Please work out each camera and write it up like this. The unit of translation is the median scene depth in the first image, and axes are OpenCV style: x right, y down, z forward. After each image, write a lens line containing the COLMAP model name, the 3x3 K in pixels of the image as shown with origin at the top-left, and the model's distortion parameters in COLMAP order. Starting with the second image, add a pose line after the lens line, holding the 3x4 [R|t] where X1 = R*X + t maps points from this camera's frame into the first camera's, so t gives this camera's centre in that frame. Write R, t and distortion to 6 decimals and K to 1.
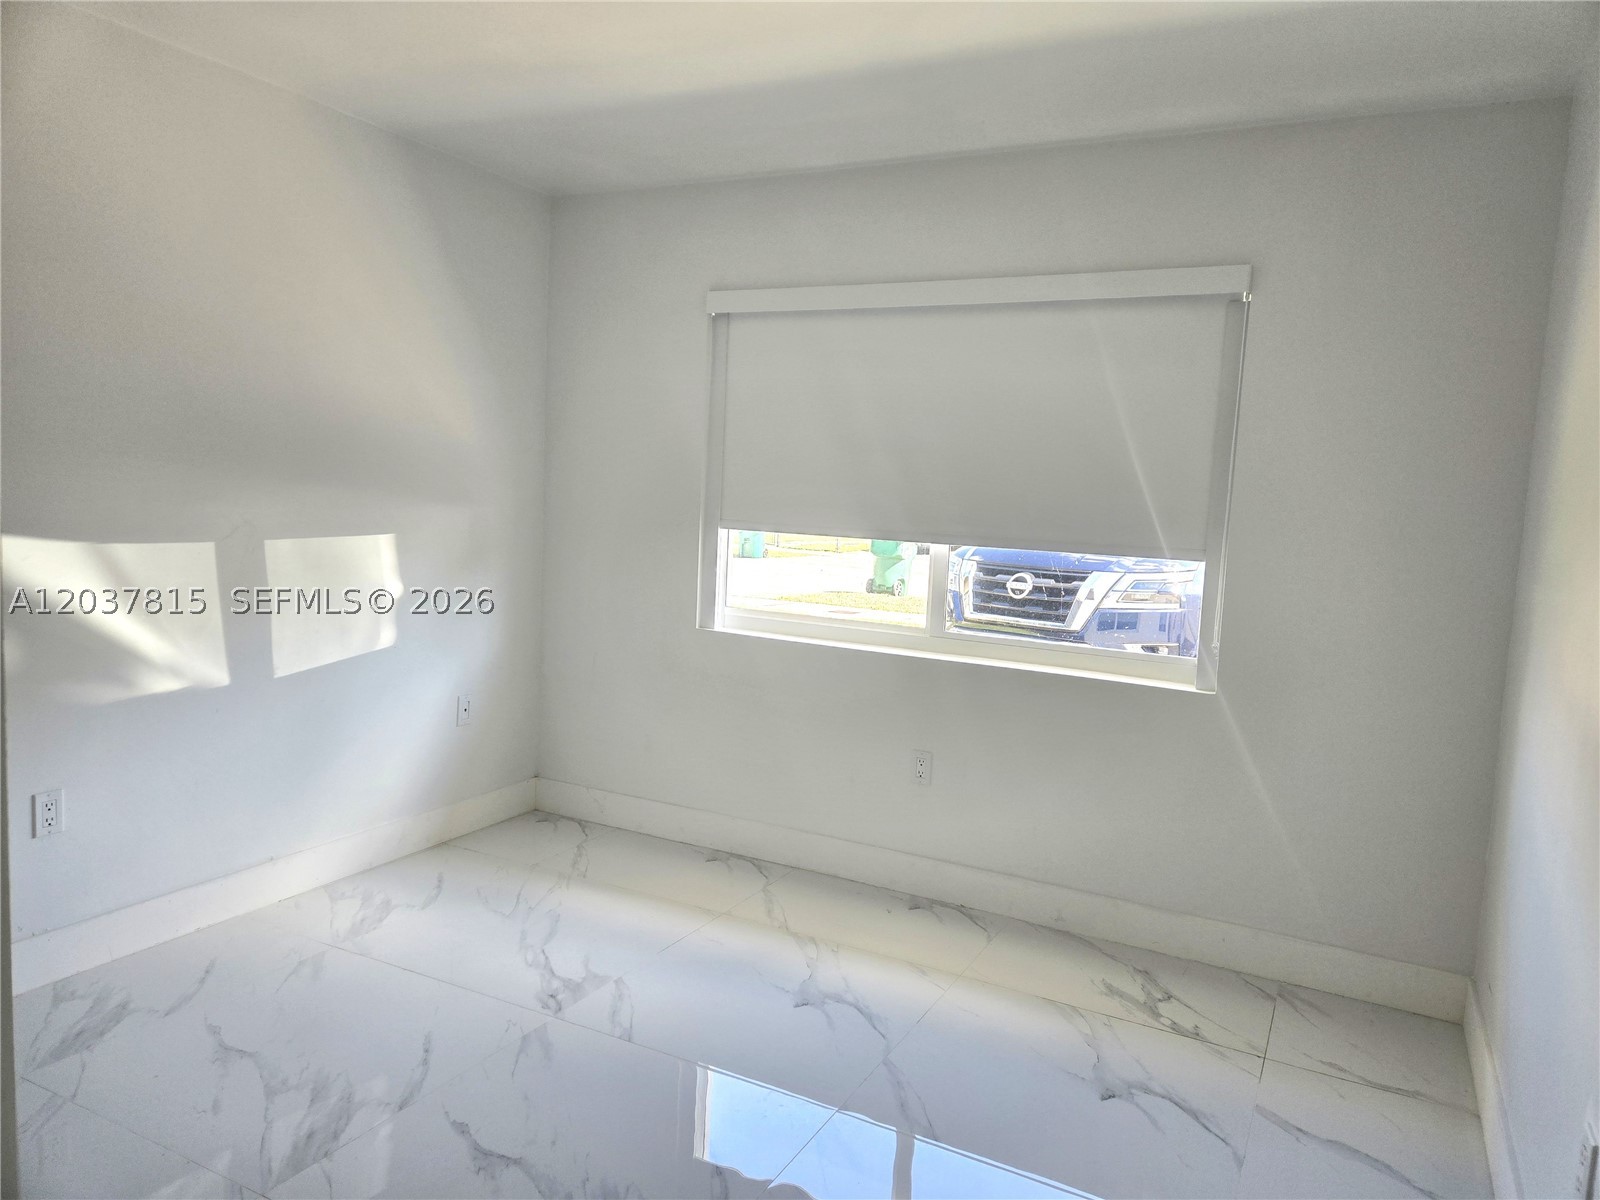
lens RADIAL K [[1075.7, 0, 800.0], [0, 1075.7, 600.0], [0, 0, 1]] dist [0.079759, -0.069125]
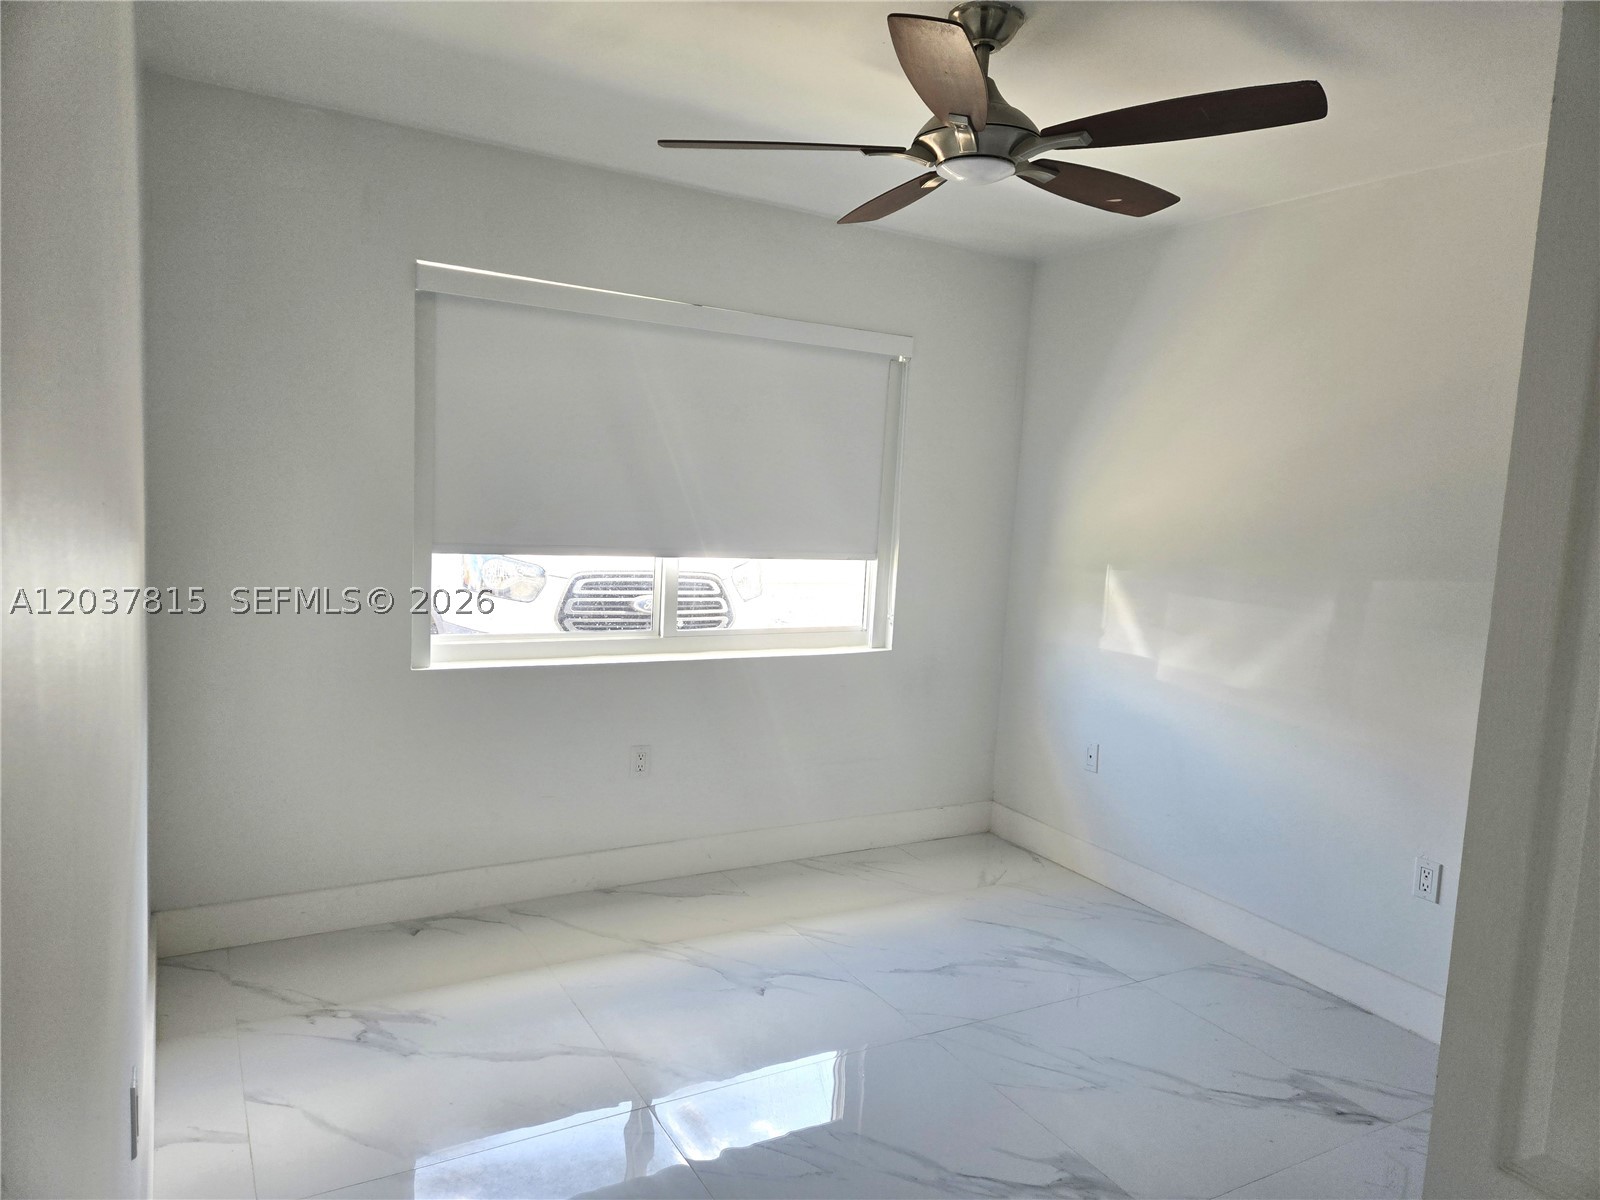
lens RADIAL K [[1020.5, 0, 800.0], [0, 1020.5, 600.0], [0, 0, 1]] dist [0.069177, 0.000372]
pose [[0.559868, -0.099349, 0.822604, -0.599779], [0.070703, 0.994893, 0.072037, -0.062075], [-0.825560, 0.017830, 0.564033, 0.305629]]
